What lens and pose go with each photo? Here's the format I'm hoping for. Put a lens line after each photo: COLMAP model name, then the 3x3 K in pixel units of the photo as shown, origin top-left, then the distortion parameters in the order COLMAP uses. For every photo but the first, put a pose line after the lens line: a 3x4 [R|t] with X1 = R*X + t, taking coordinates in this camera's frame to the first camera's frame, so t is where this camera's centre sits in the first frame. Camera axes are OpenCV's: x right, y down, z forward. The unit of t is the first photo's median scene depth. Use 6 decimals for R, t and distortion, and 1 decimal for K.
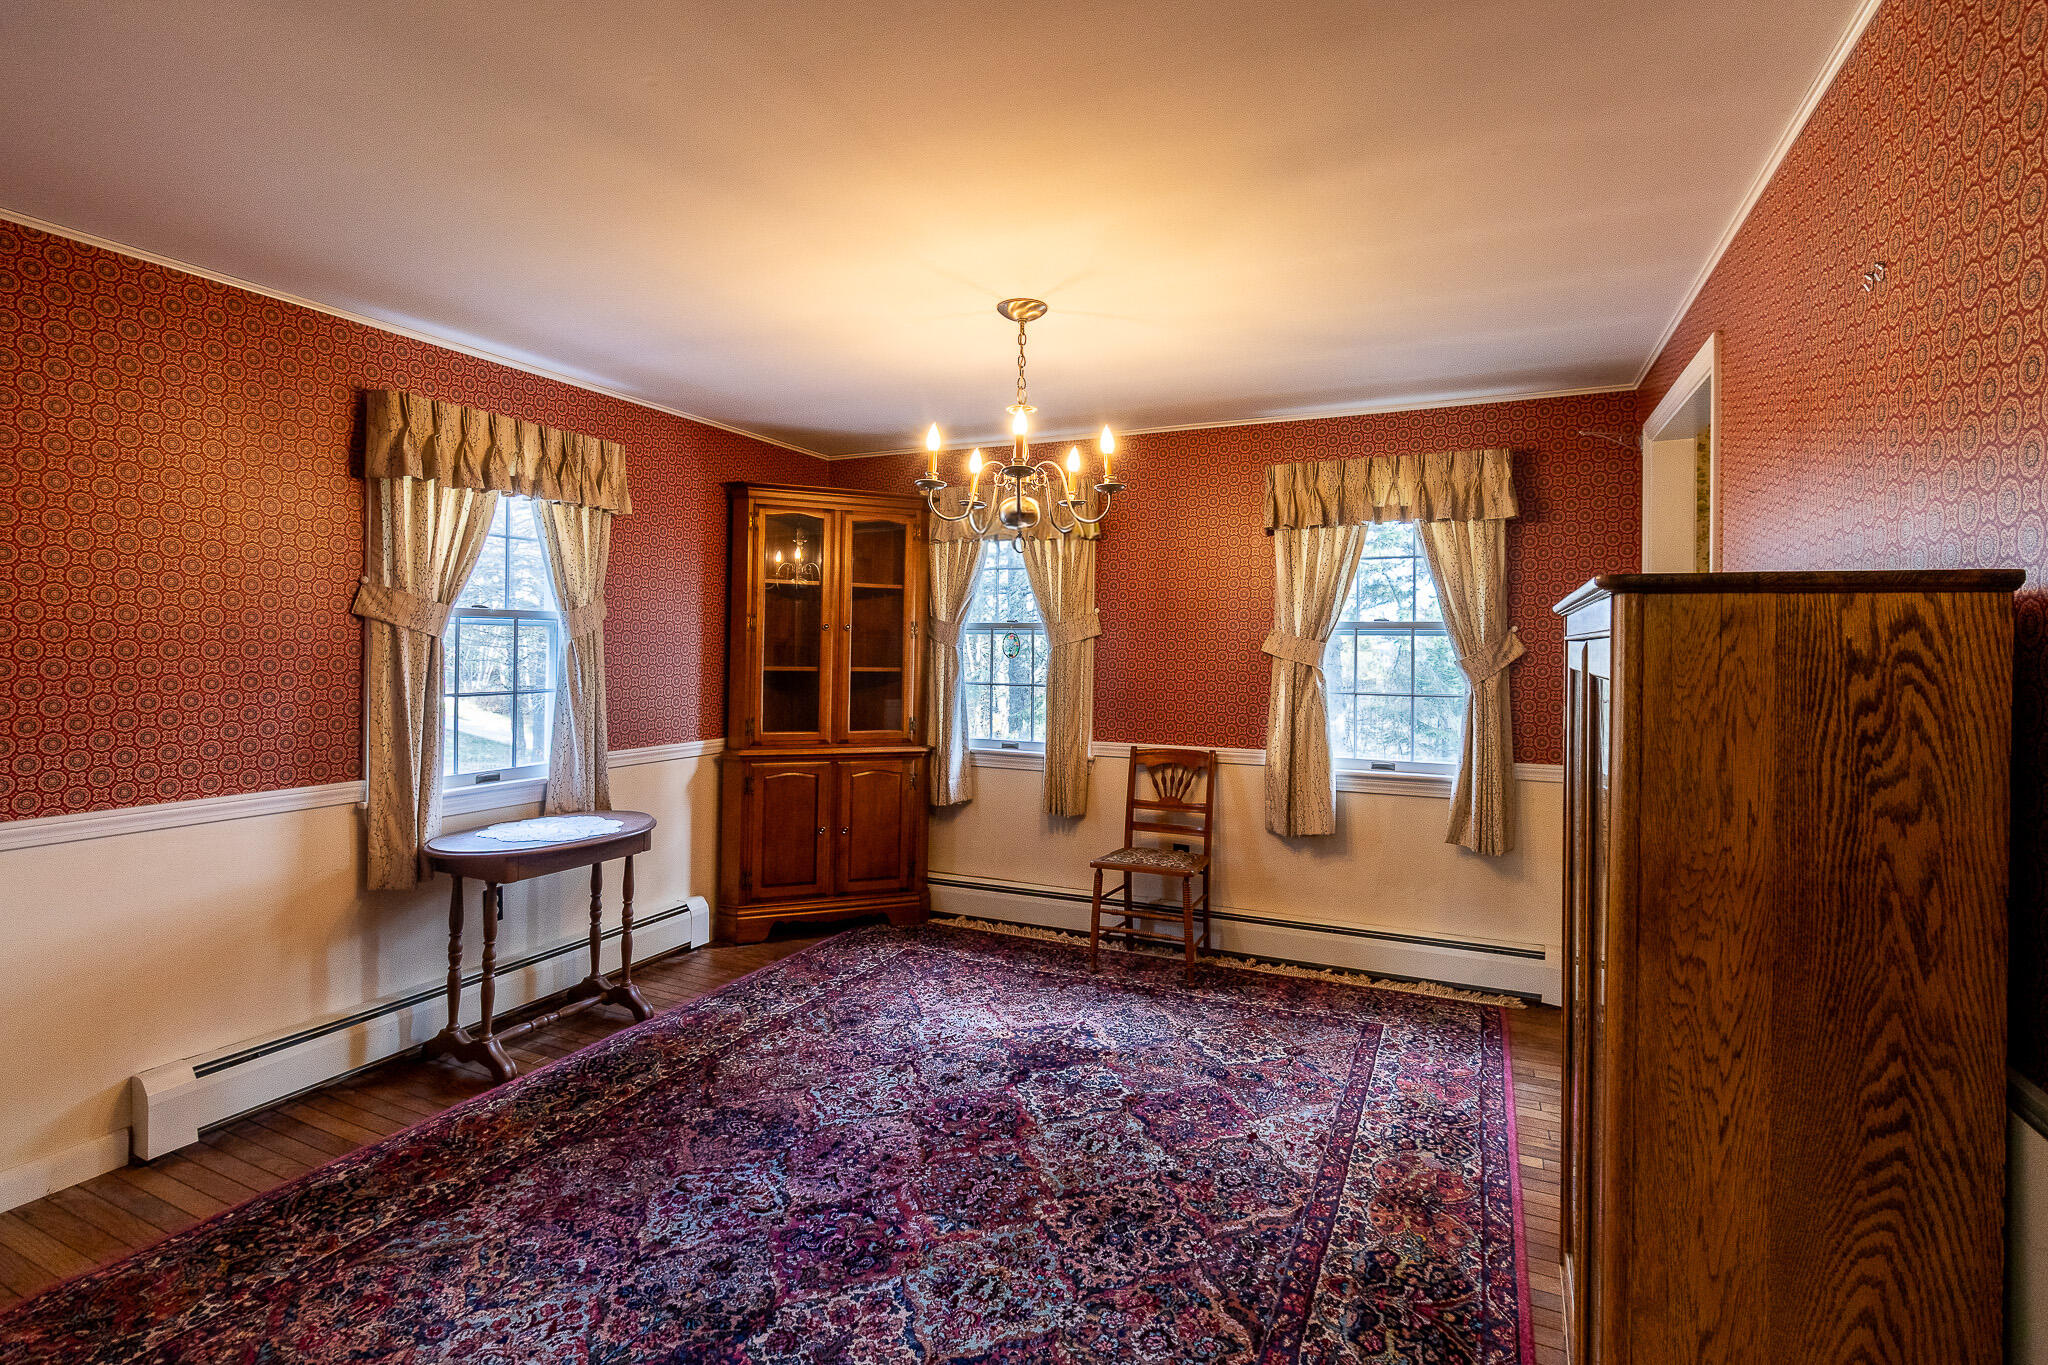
lens RADIAL K [[973.1, 0, 1020.2], [0, 973.1, 664.8], [0, 0, 1]] dist [0.001134, -0.000113]
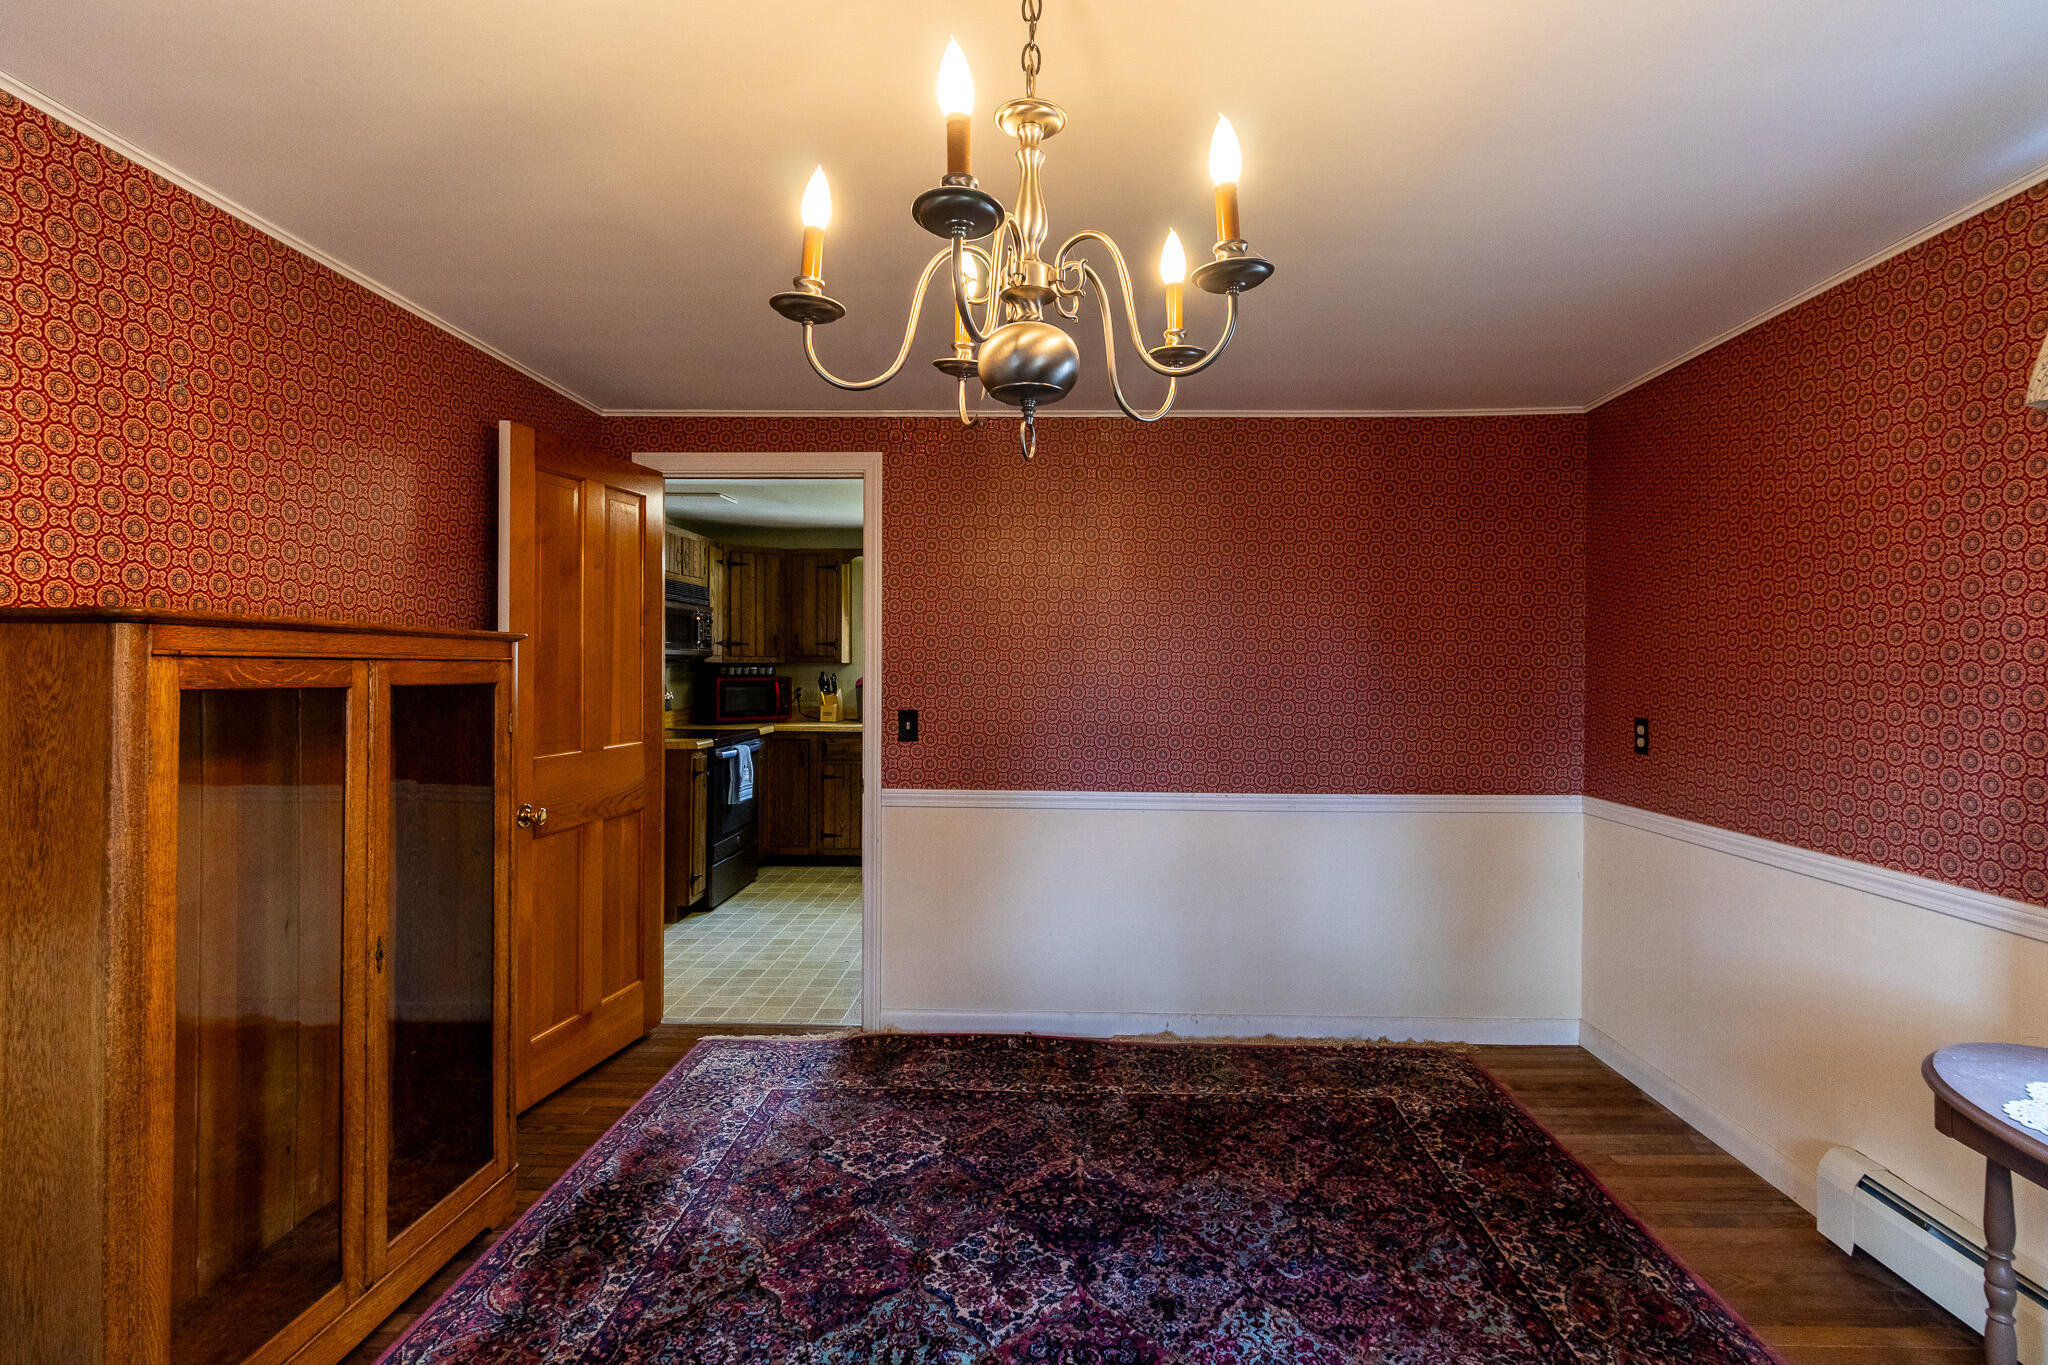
lens RADIAL K [[973.1, 0, 1030.5], [0, 973.1, 674.2], [0, 0, 1]] dist [0.001134, -0.000113]
pose [[-0.922277, -0.013923, -0.386280, 0.221551], [-0.022597, 0.999584, 0.017922, -0.035790], [0.385869, 0.025258, -0.922208, 1.930698]]
